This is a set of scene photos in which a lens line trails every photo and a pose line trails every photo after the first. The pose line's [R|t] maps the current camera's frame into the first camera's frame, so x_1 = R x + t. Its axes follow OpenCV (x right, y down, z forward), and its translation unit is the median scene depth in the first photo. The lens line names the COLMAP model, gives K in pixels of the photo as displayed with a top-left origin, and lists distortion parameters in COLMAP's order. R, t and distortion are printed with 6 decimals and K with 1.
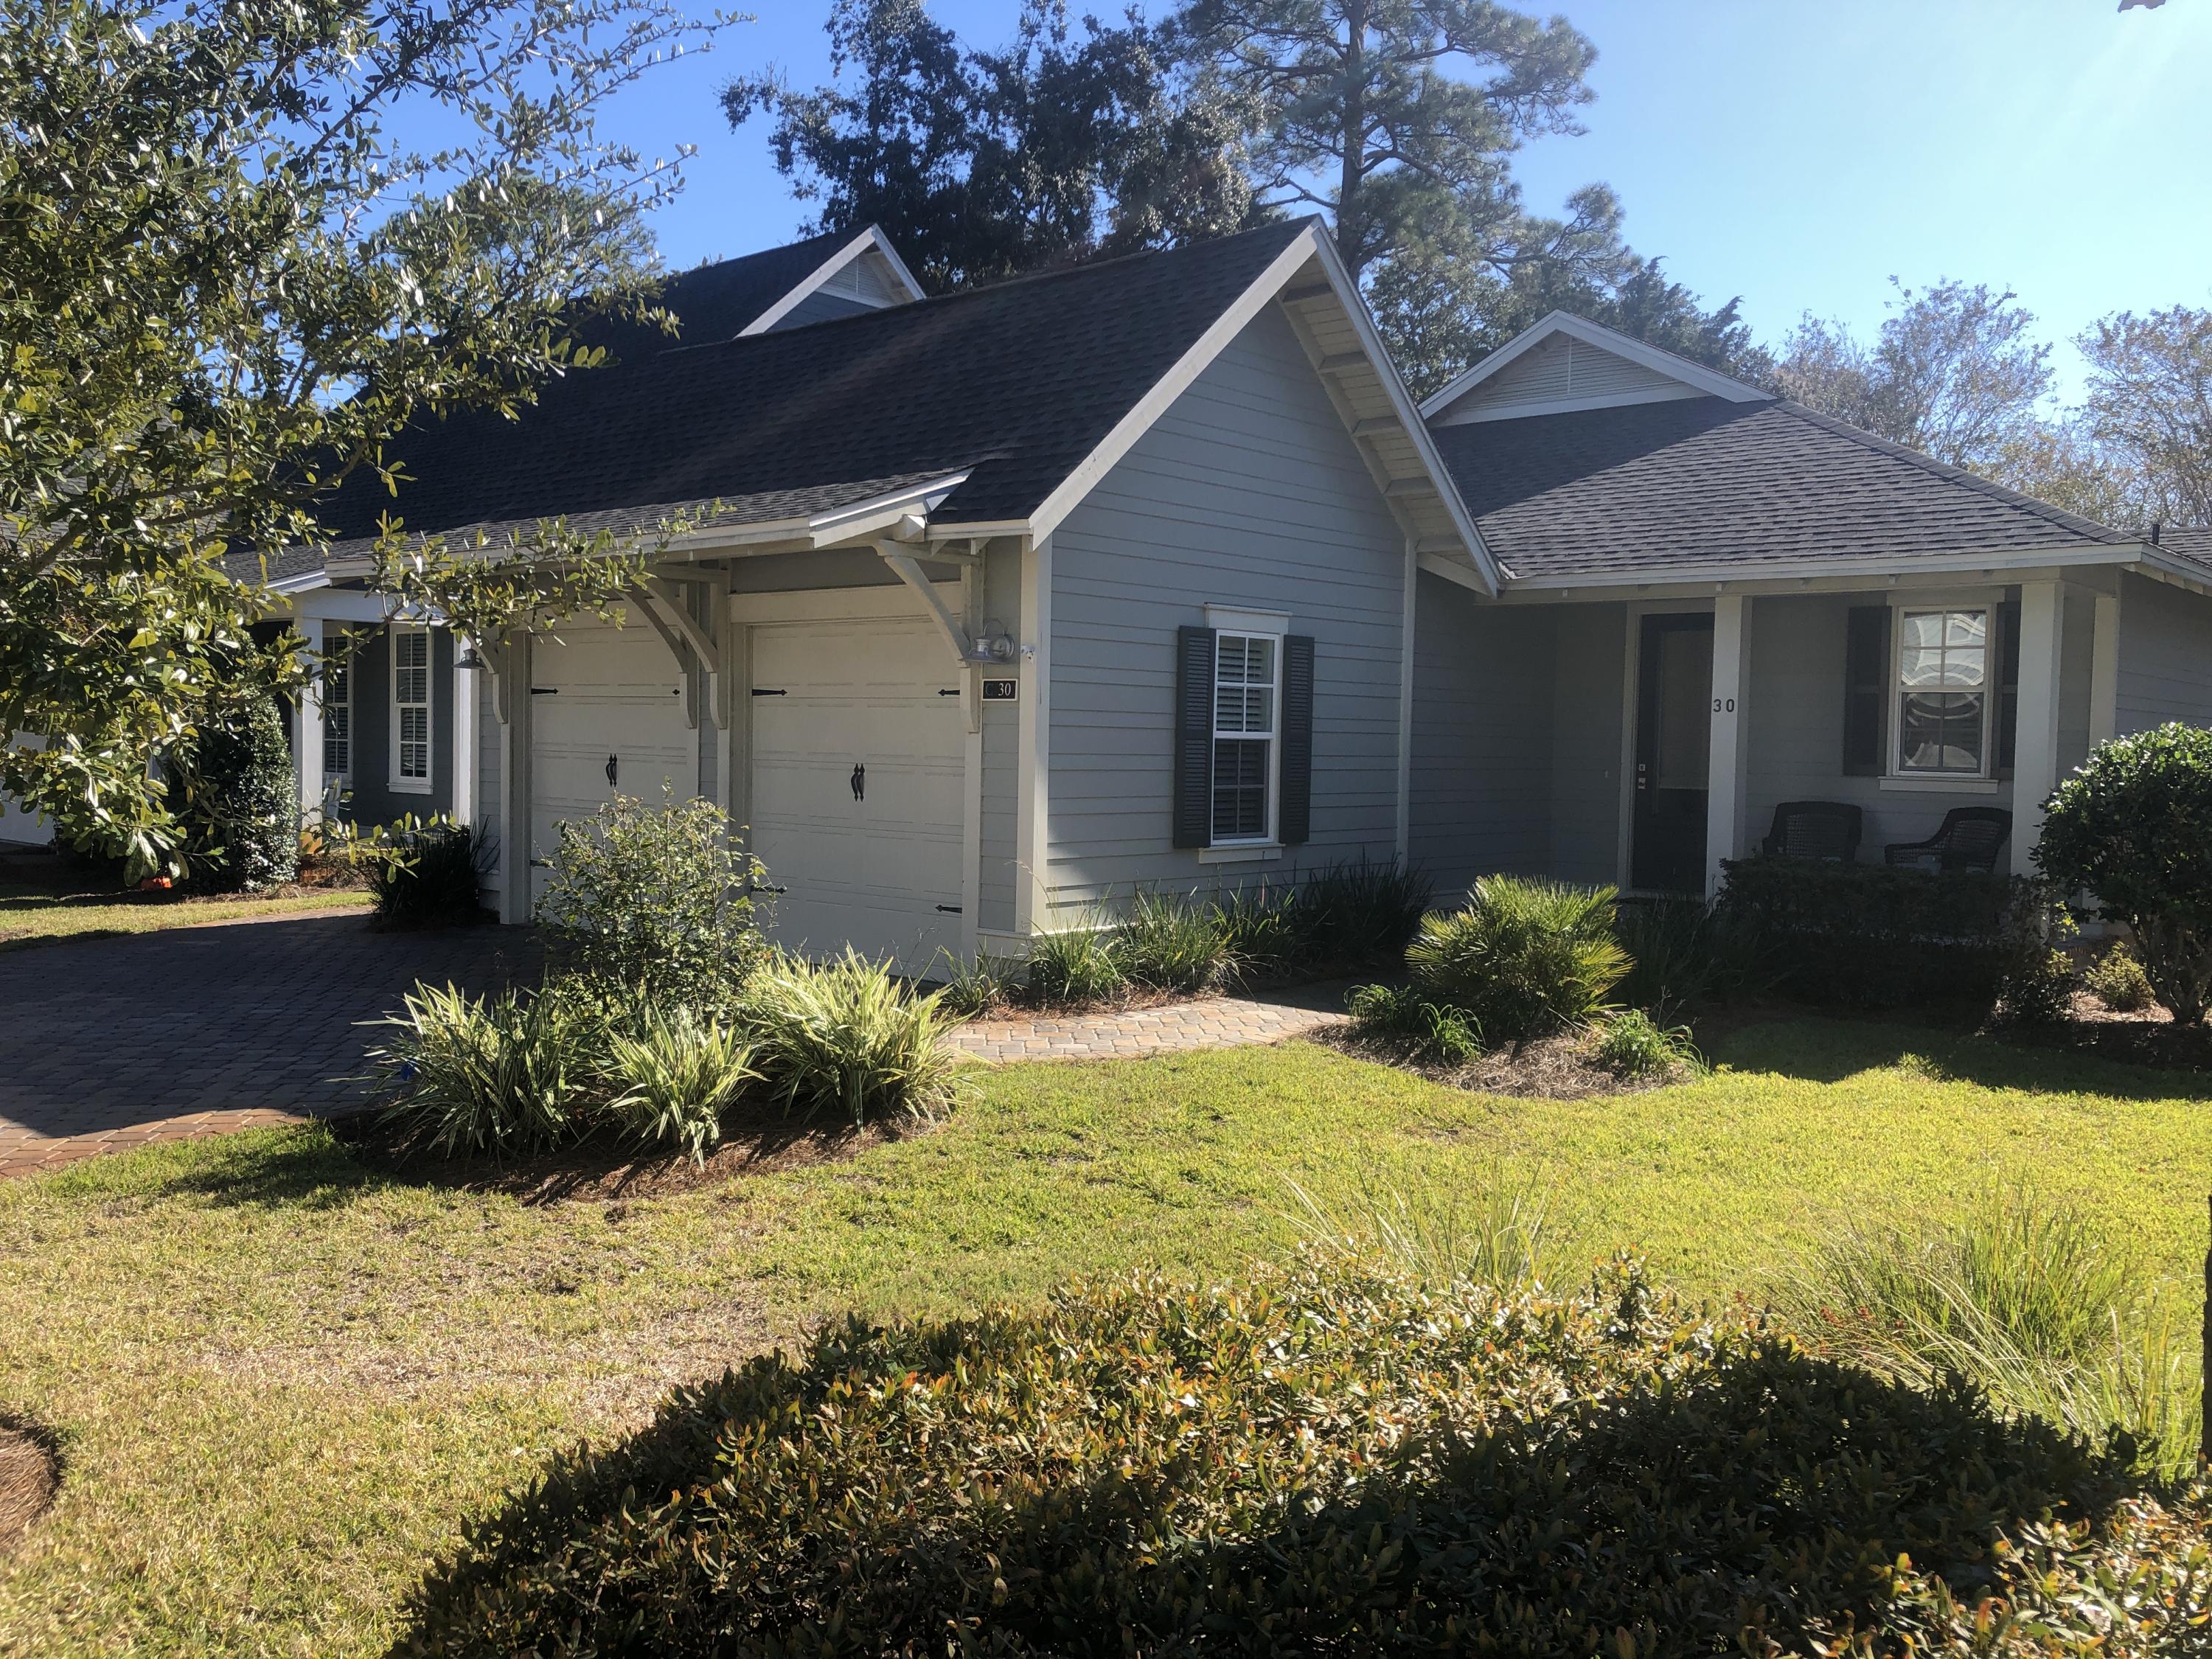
lens RADIAL K [[1805.0, 0, 1086.3], [0, 1805.0, 804.3], [0, 0, 1]] dist [0.045952, -0.051989]
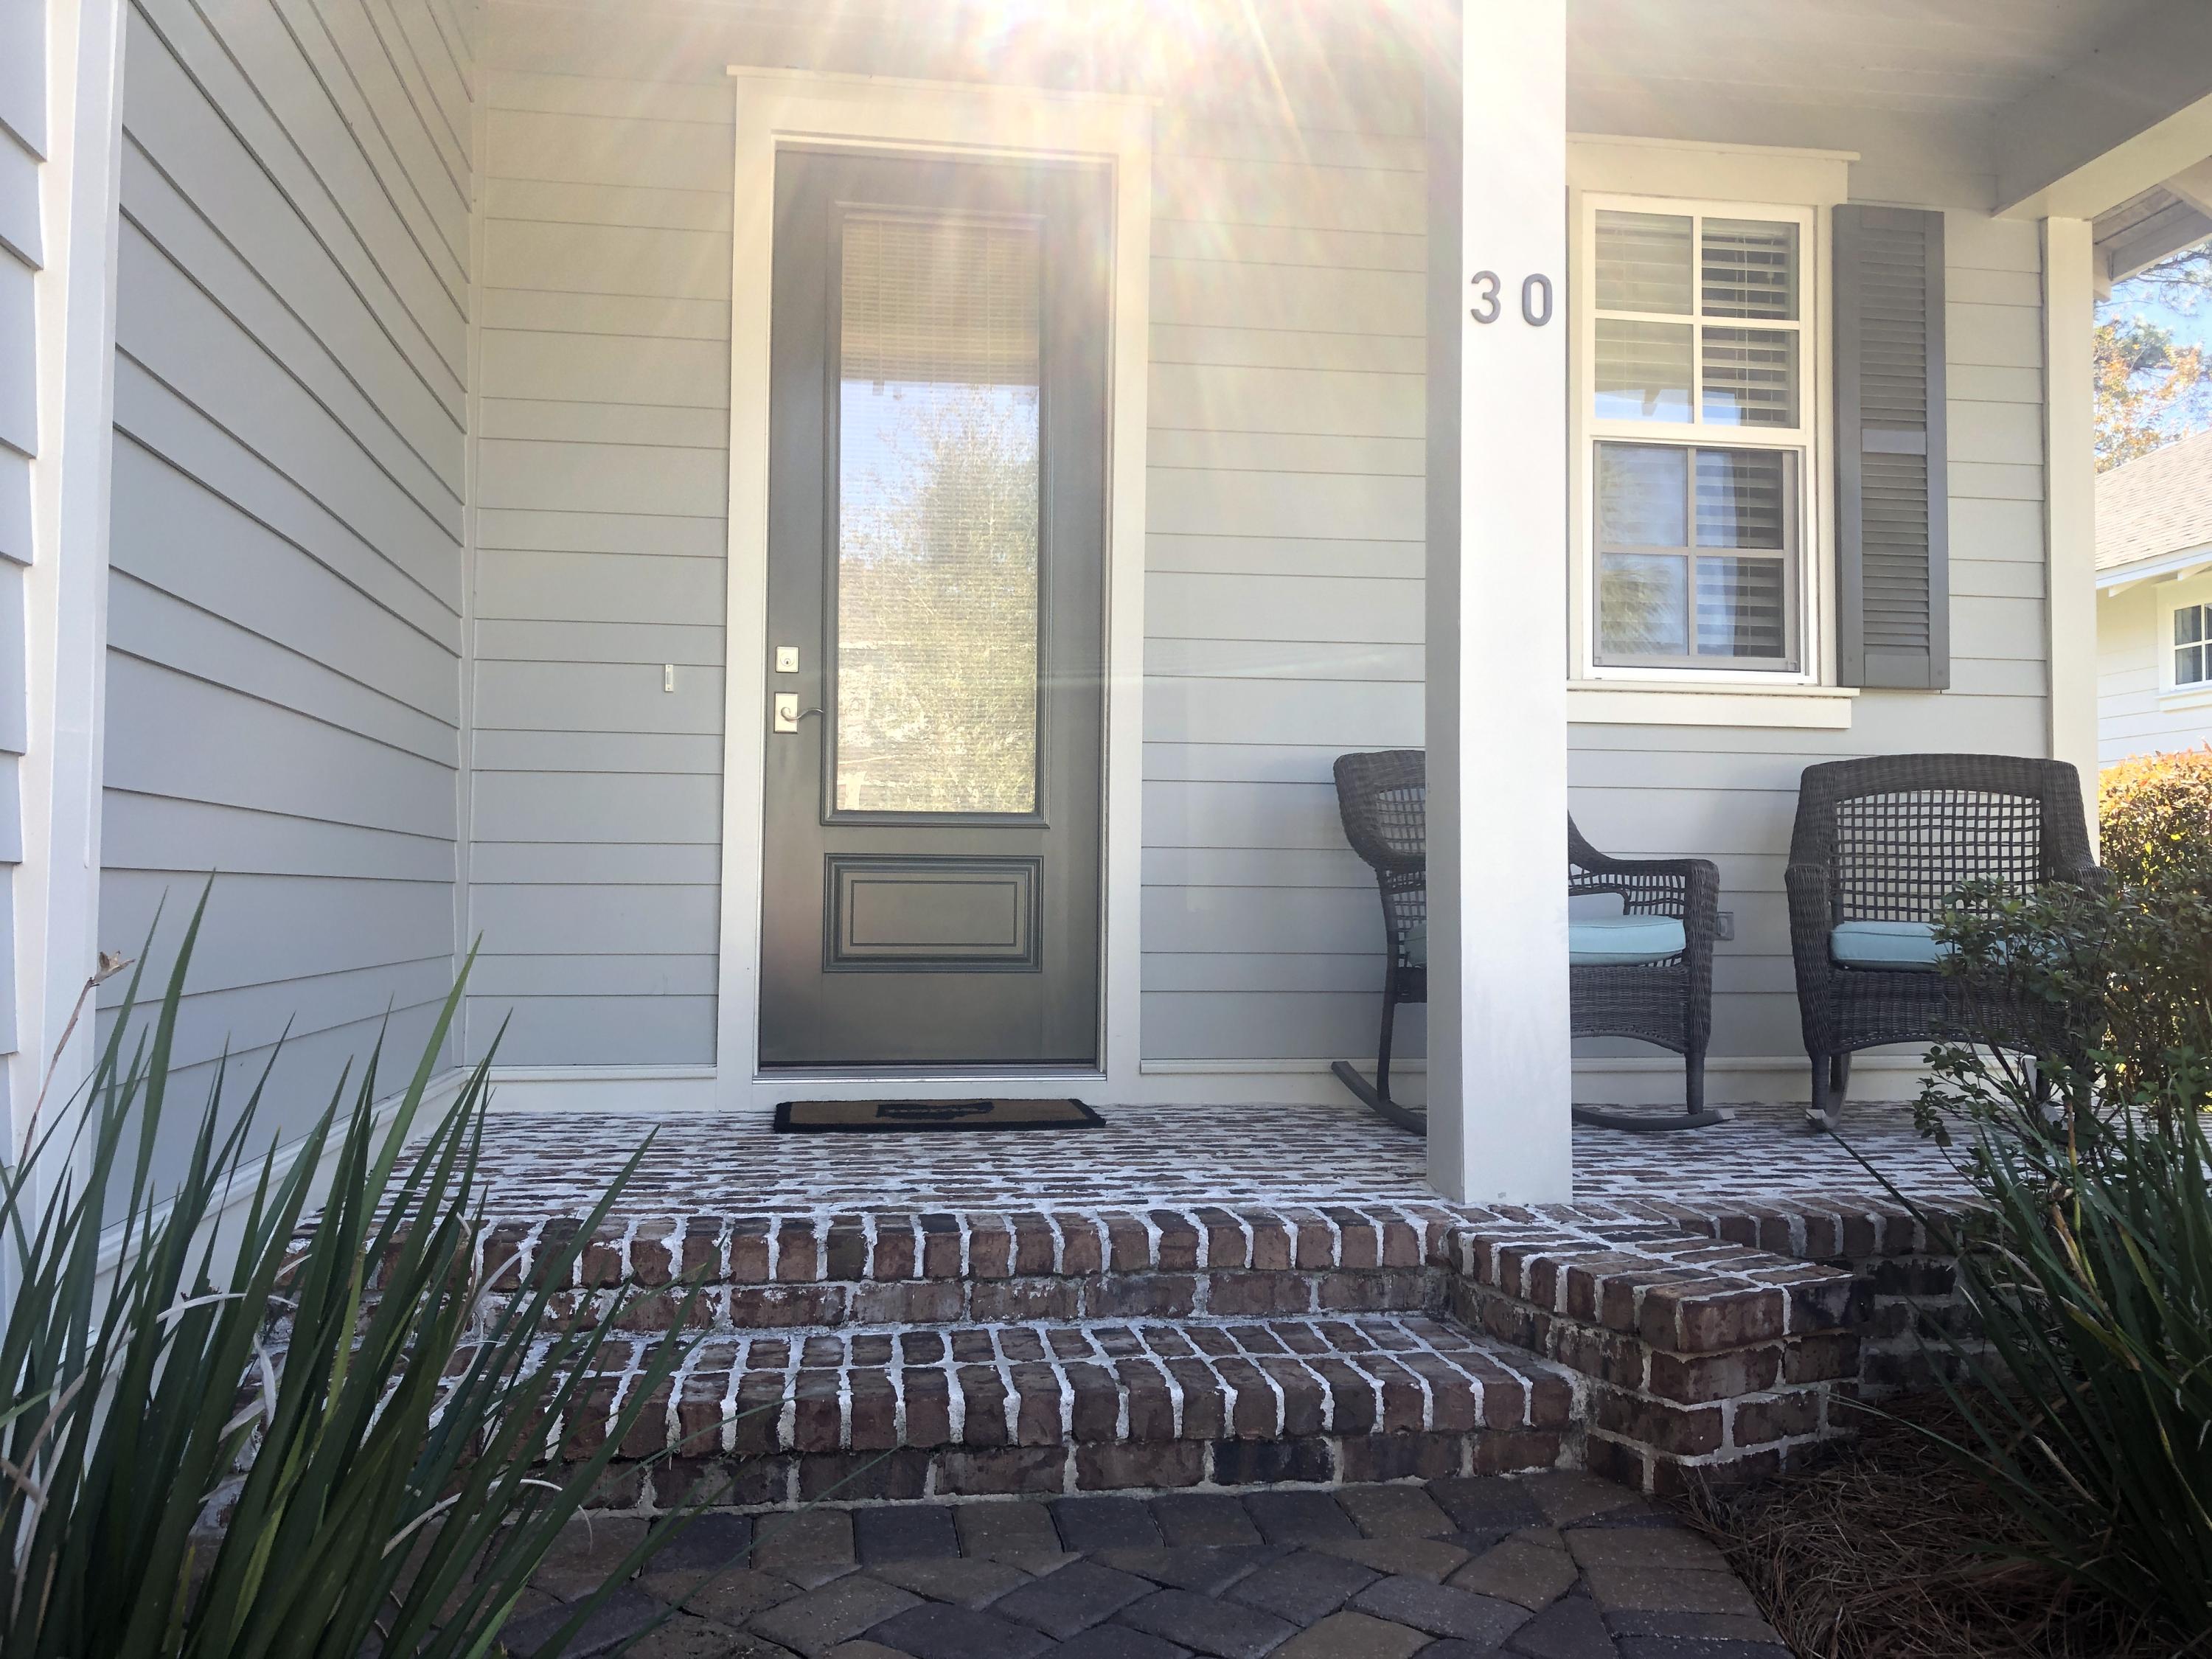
lens RADIAL K [[1805.0, 0, 1104.6], [0, 1805.0, 825.1], [0, 0, 1]] dist [0.045952, -0.051989]
pose [[0.638430, 0.017360, 0.769484, 0.124689], [0.033046, 0.998205, -0.049938, 0.025371], [-0.768970, 0.057311, 0.636711, 0.851257]]
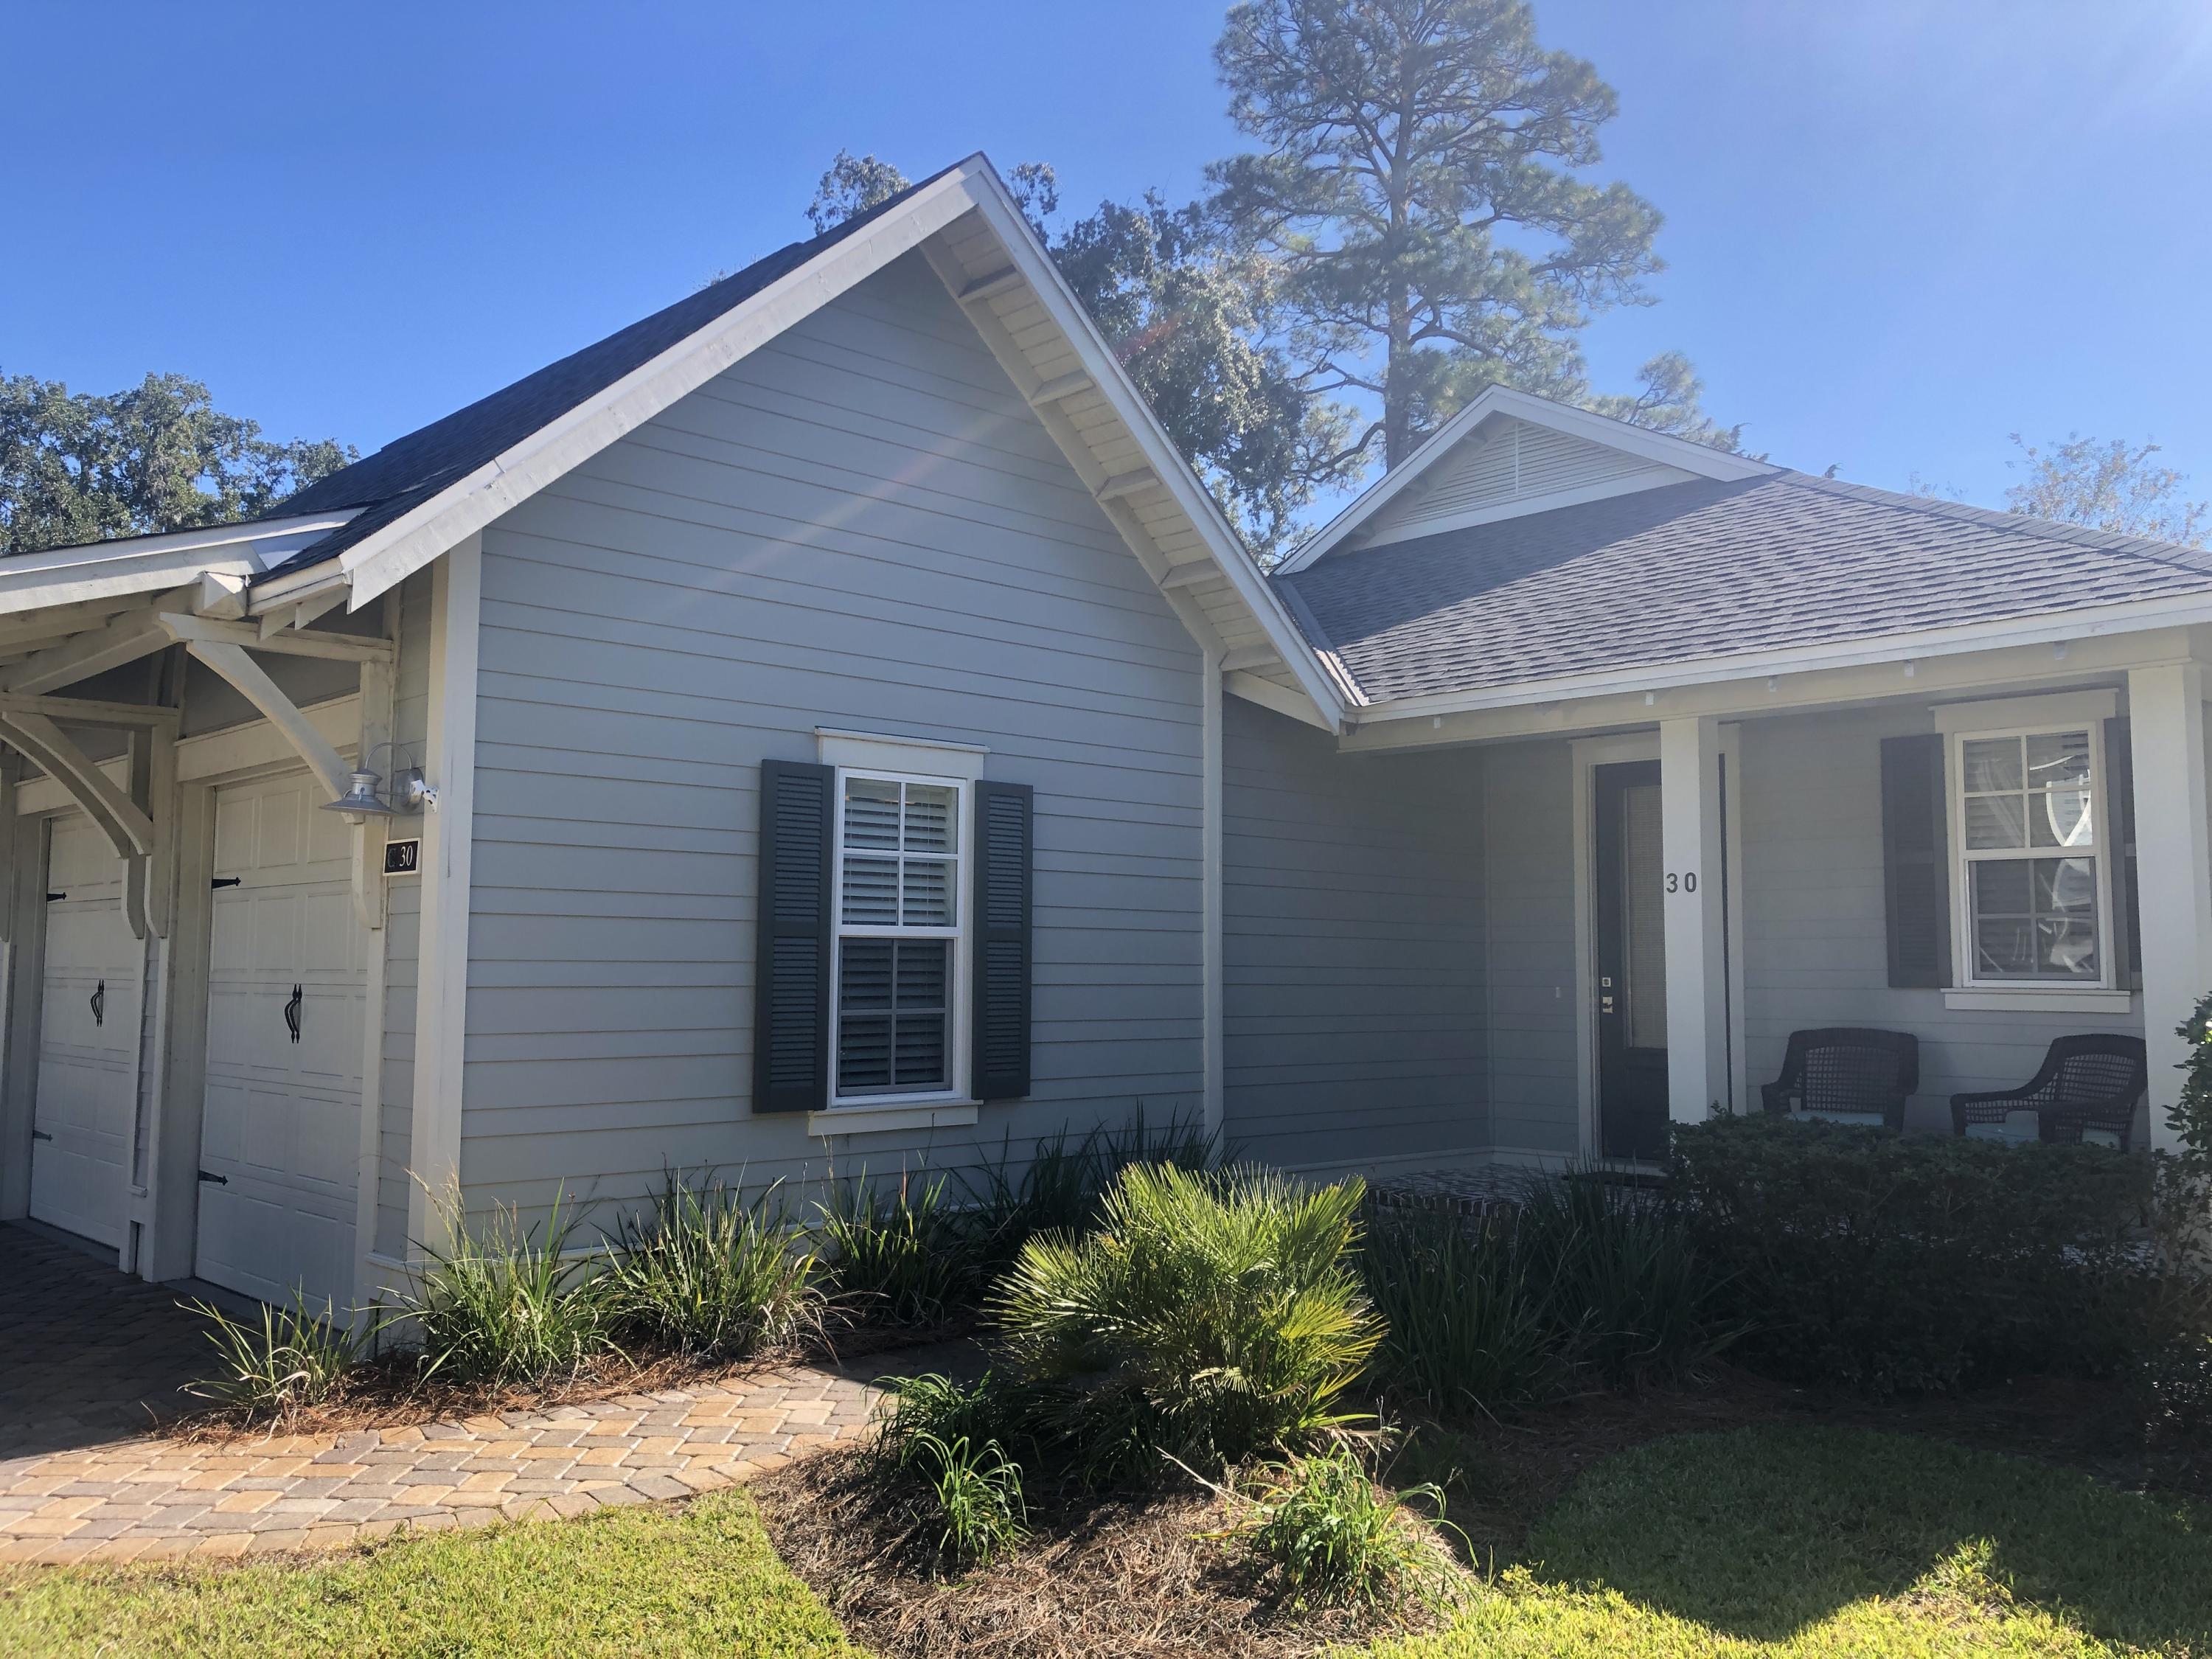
lens RADIAL K [[1805.0, 0, 1086.9], [0, 1805.0, 802.7], [0, 0, 1]] dist [0.045952, -0.051989]
pose [[0.996295, -0.021898, -0.083167, 0.182745], [0.010751, 0.991168, -0.132175, 0.001705], [0.085327, 0.130791, 0.987731, 0.312606]]
